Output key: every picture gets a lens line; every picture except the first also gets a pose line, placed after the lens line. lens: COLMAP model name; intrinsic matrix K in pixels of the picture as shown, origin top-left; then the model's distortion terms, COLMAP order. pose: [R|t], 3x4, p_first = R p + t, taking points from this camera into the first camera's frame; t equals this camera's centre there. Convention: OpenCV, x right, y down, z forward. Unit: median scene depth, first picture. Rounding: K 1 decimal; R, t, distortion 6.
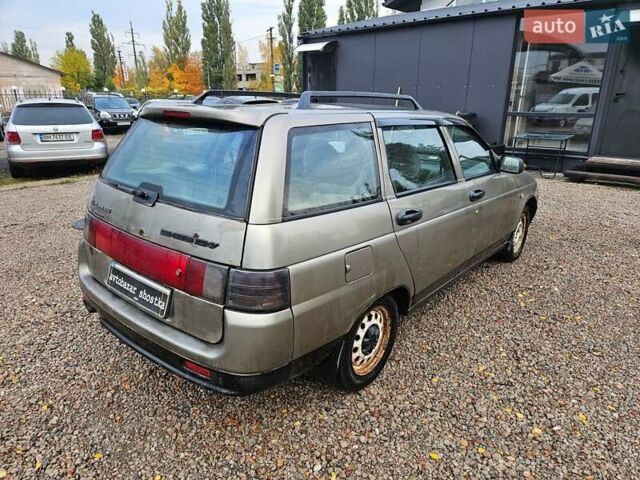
lens RADIAL K [[432.1, 0, 317.8], [0, 432.1, 241.2], [0, 0, 1]] dist [0.049875, -0.034581]
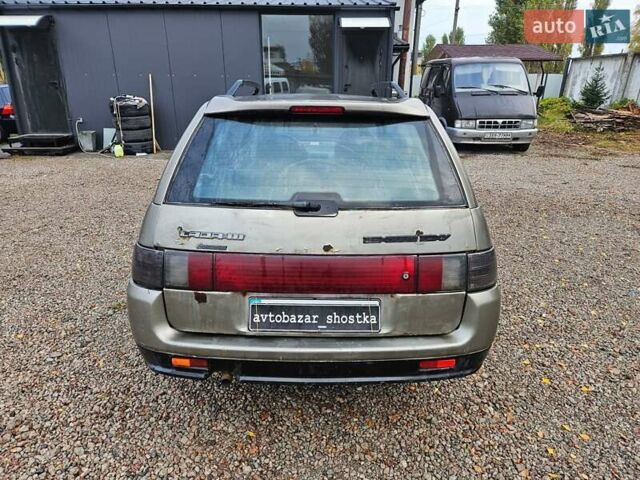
lens RADIAL K [[432.1, 0, 315.5], [0, 432.1, 237.3], [0, 0, 1]] dist [0.049875, -0.034581]
pose [[0.759097, -0.215843, 0.614153, -0.952764], [0.205090, 0.974683, 0.089059, -0.123691], [-0.617827, 0.058352, 0.784146, 0.346289]]
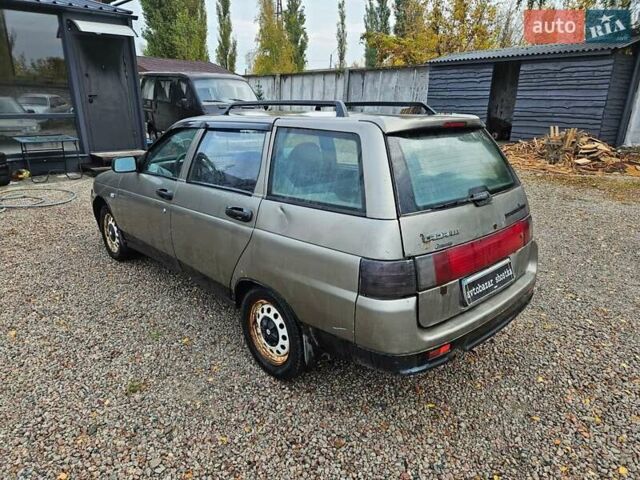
lens RADIAL K [[432.1, 0, 317.9], [0, 432.1, 240.9], [0, 0, 1]] dist [0.049875, -0.034581]
pose [[0.110538, -0.310037, 0.944277, -1.567306], [0.303165, 0.915337, 0.265046, -0.436996], [-0.946505, 0.256974, 0.195172, 1.237561]]
